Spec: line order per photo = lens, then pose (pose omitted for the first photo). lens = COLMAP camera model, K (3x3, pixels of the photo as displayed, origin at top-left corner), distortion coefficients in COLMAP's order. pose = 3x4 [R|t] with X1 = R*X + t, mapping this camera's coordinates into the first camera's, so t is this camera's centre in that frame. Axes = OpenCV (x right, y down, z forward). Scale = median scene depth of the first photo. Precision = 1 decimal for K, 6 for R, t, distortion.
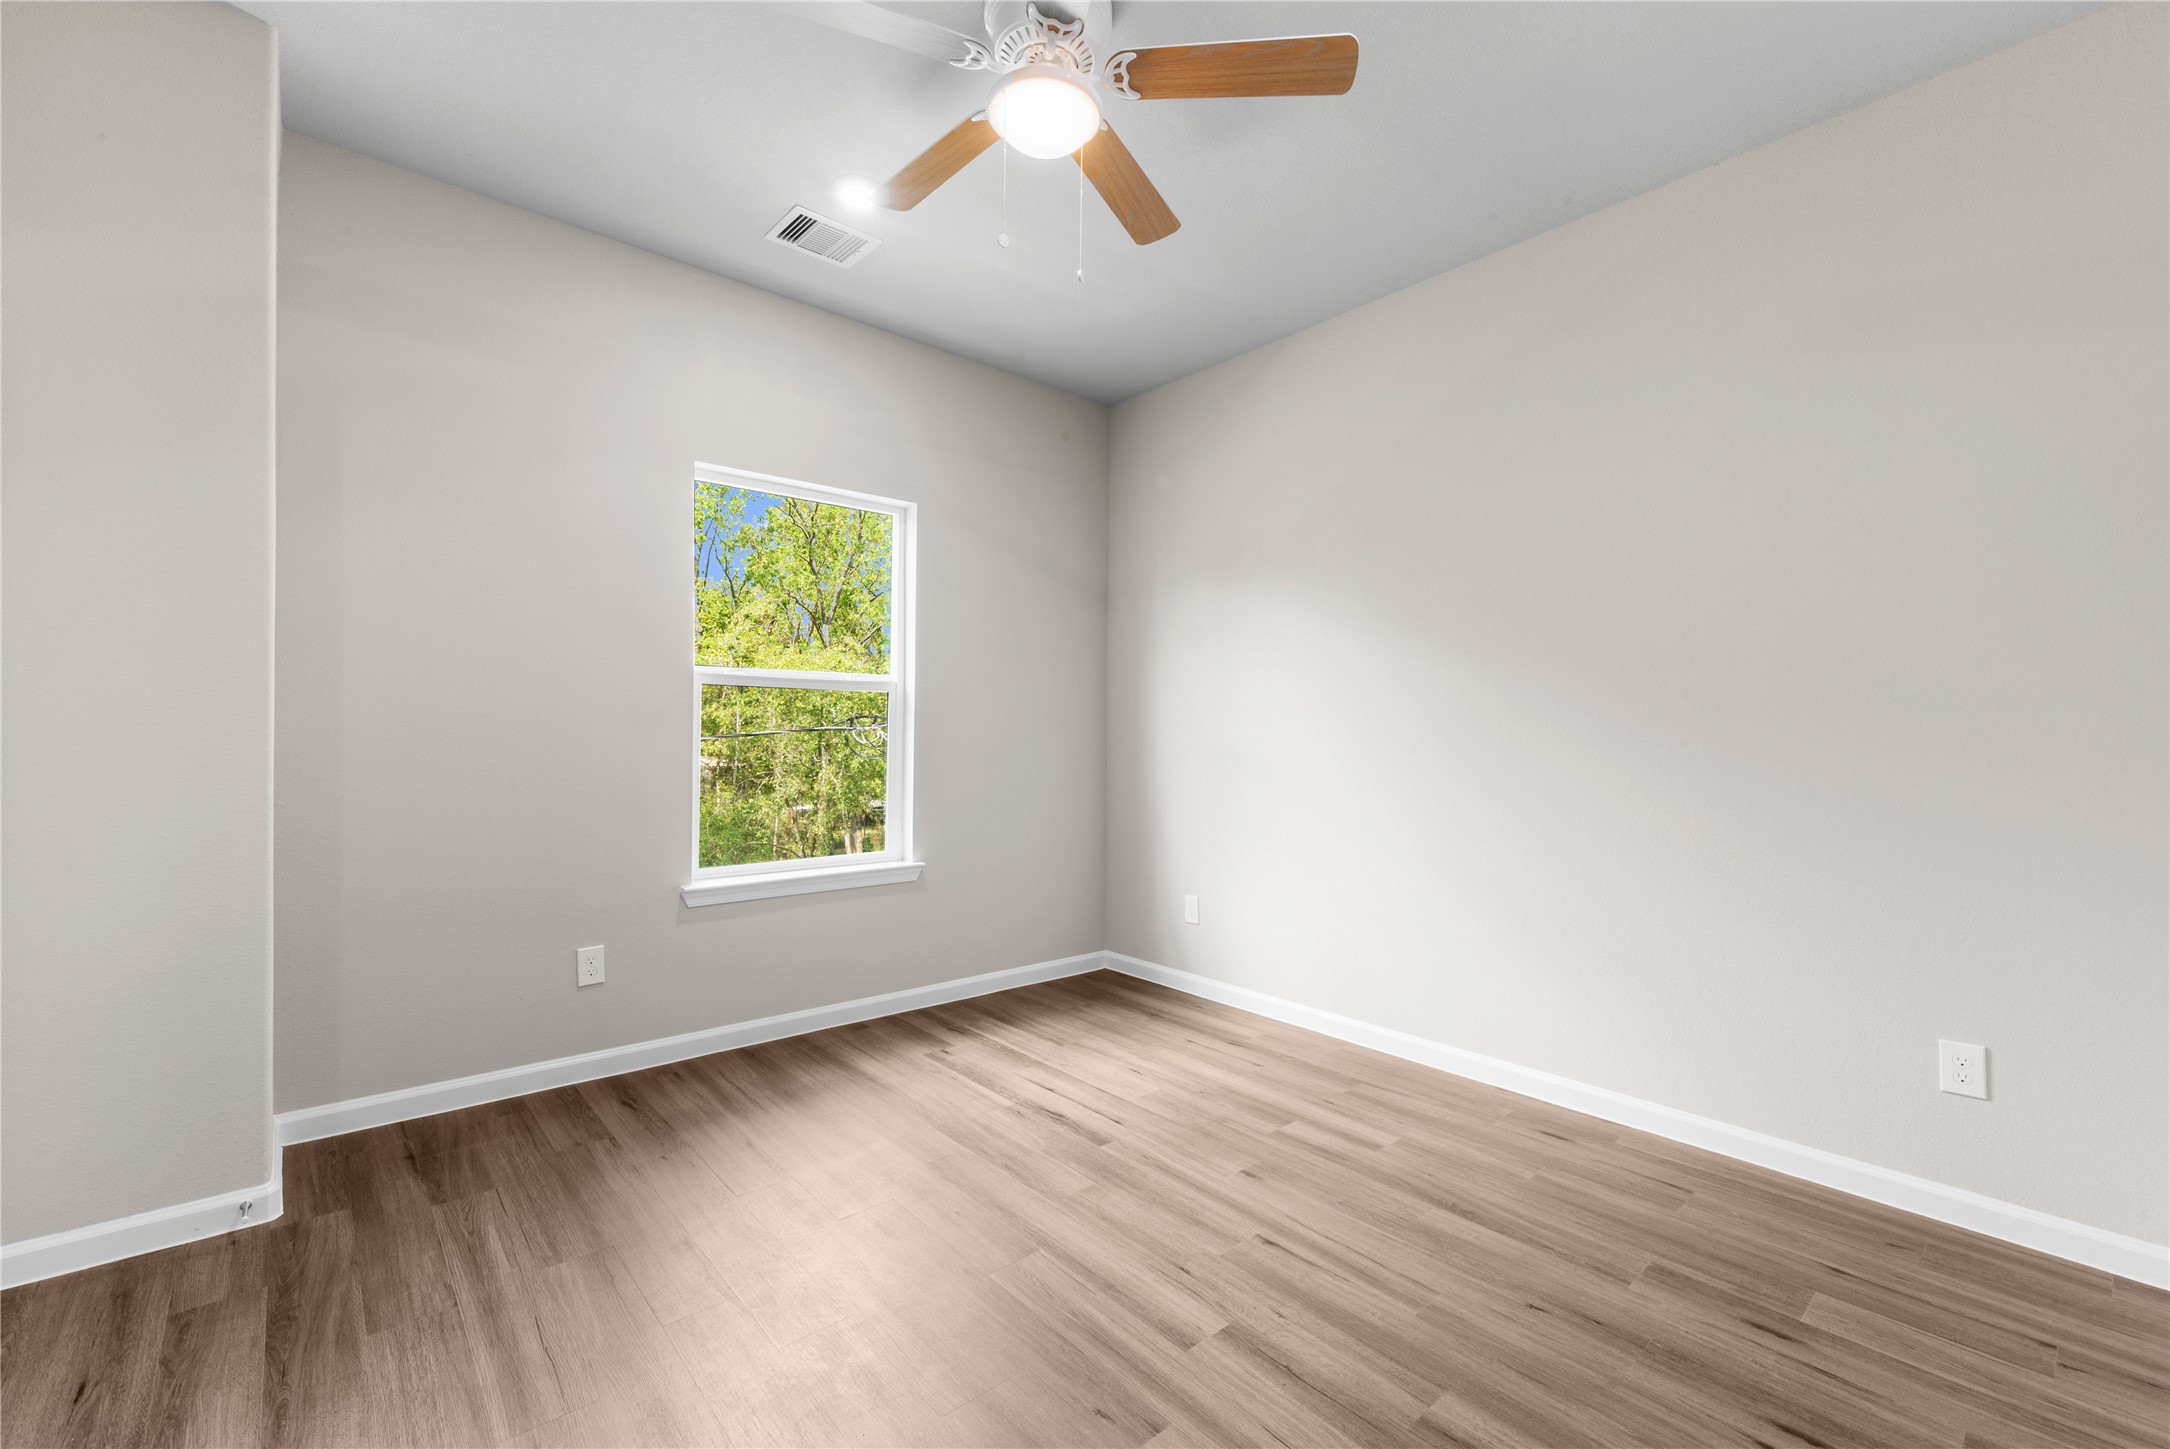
lens RADIAL K [[885.9, 0, 1091.0], [0, 885.9, 723.9], [0, 0, 1]] dist [0.001553, 0.000431]
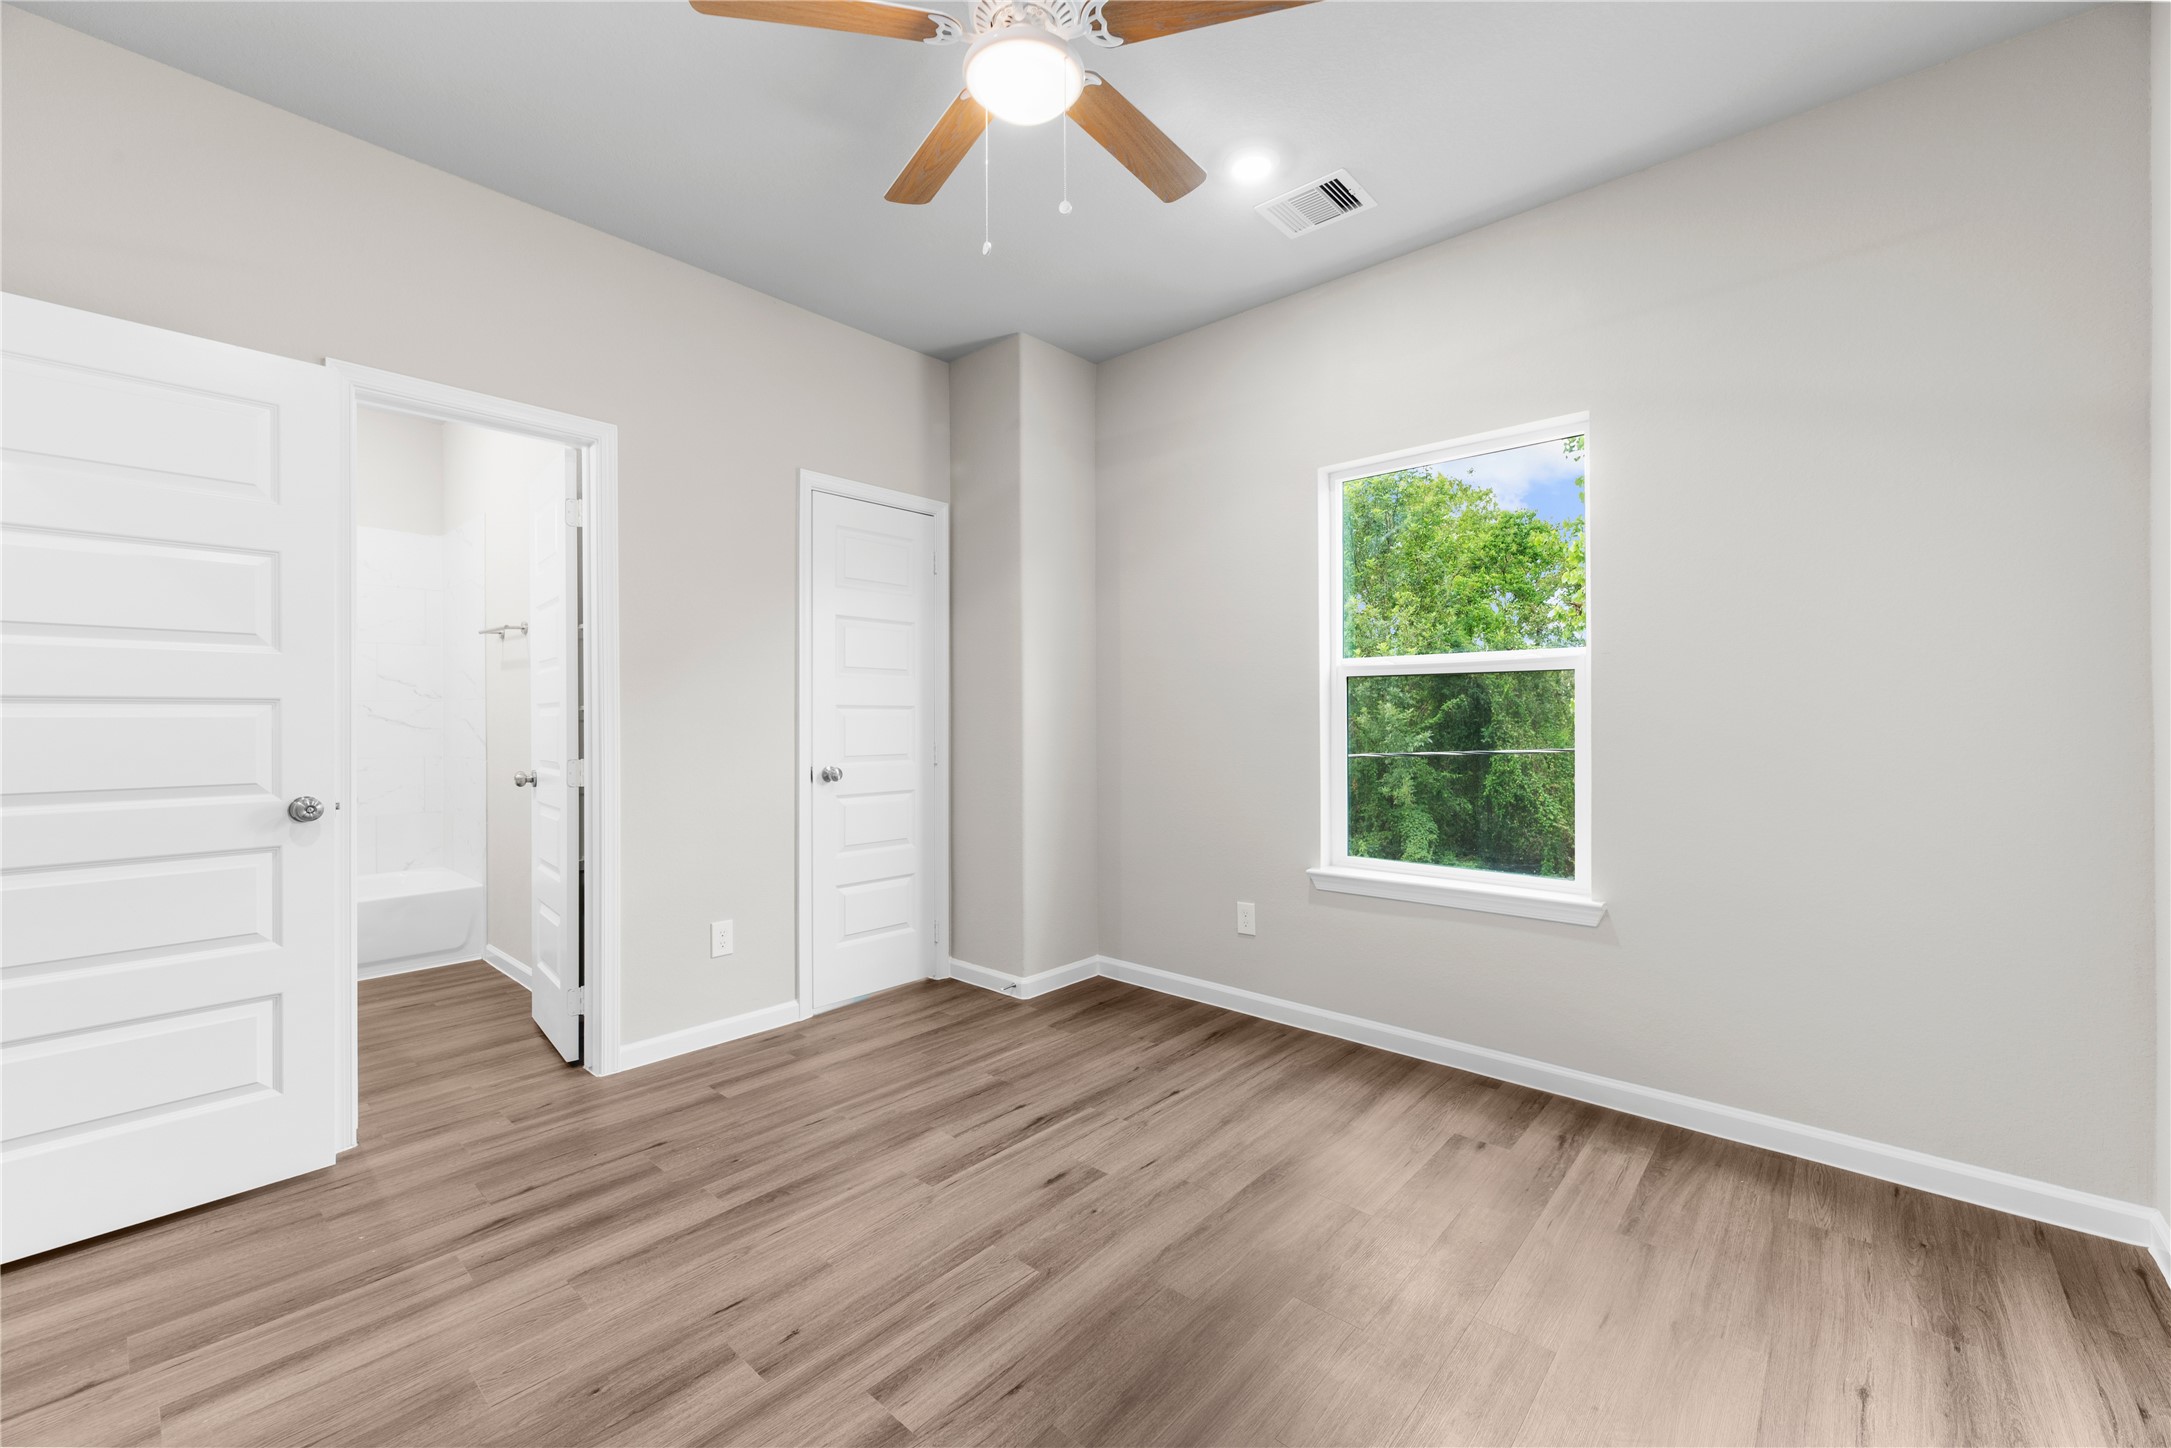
lens RADIAL K [[886.3, 0, 1086.3], [0, 886.3, 725.7], [0, 0, 1]] dist [0.001553, 0.000431]
pose [[0.119100, -0.003394, -0.992876, 0.598184], [0.013183, 0.999911, -0.001837, 0.011183], [0.992795, -0.012870, 0.119135, 0.639240]]
